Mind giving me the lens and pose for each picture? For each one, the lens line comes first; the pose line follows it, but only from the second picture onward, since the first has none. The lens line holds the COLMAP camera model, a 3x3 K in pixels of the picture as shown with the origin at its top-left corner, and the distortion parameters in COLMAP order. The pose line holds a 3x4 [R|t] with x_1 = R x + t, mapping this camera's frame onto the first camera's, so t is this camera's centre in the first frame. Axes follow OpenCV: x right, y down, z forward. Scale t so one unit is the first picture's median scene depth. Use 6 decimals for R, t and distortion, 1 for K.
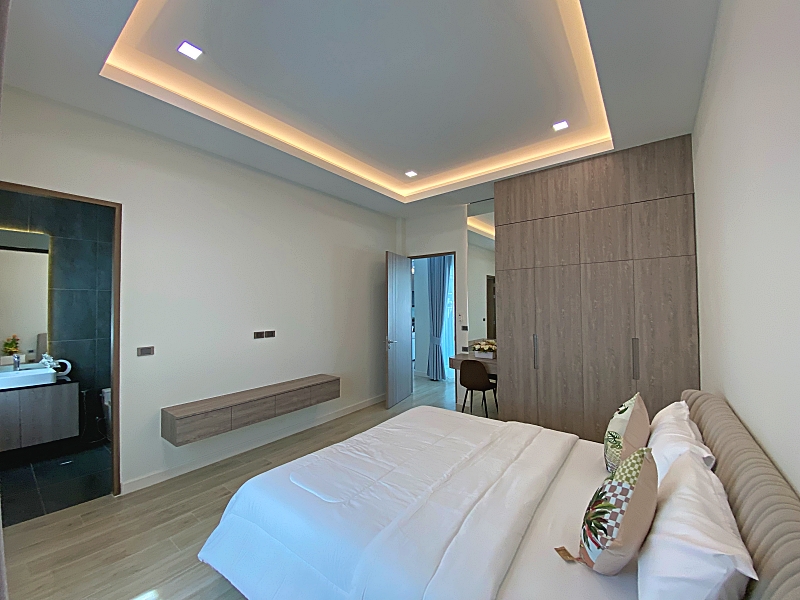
lens RADIAL K [[324.5, 0, 398.1], [0, 324.5, 300.6], [0, 0, 1]] dist [0.028092, -0.023792]
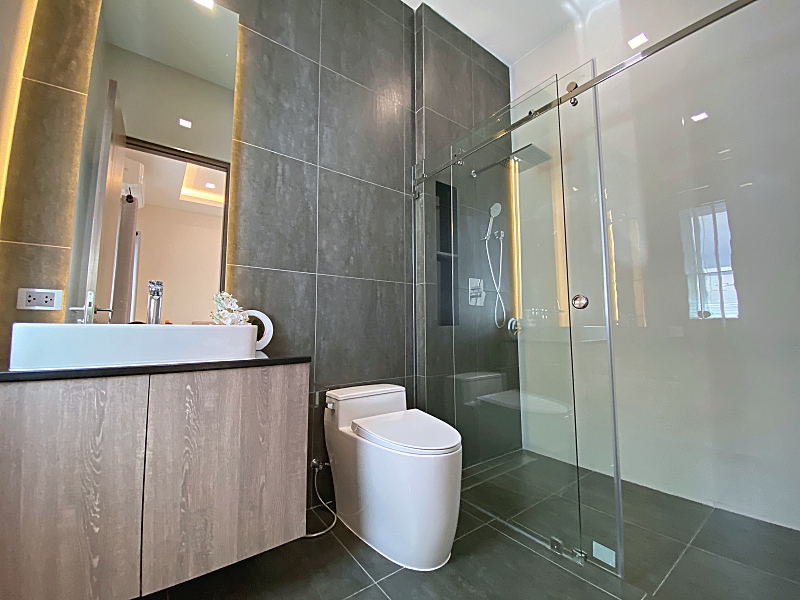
lens RADIAL K [[324.5, 0, 398.1], [0, 324.5, 300.6], [0, 0, 1]] dist [0.028092, -0.023792]
pose [[0.961161, -0.016587, -0.275489, -0.742177], [-0.000141, 0.998163, -0.060589, 0.190844], [0.275988, 0.058275, 0.959393, 0.652225]]
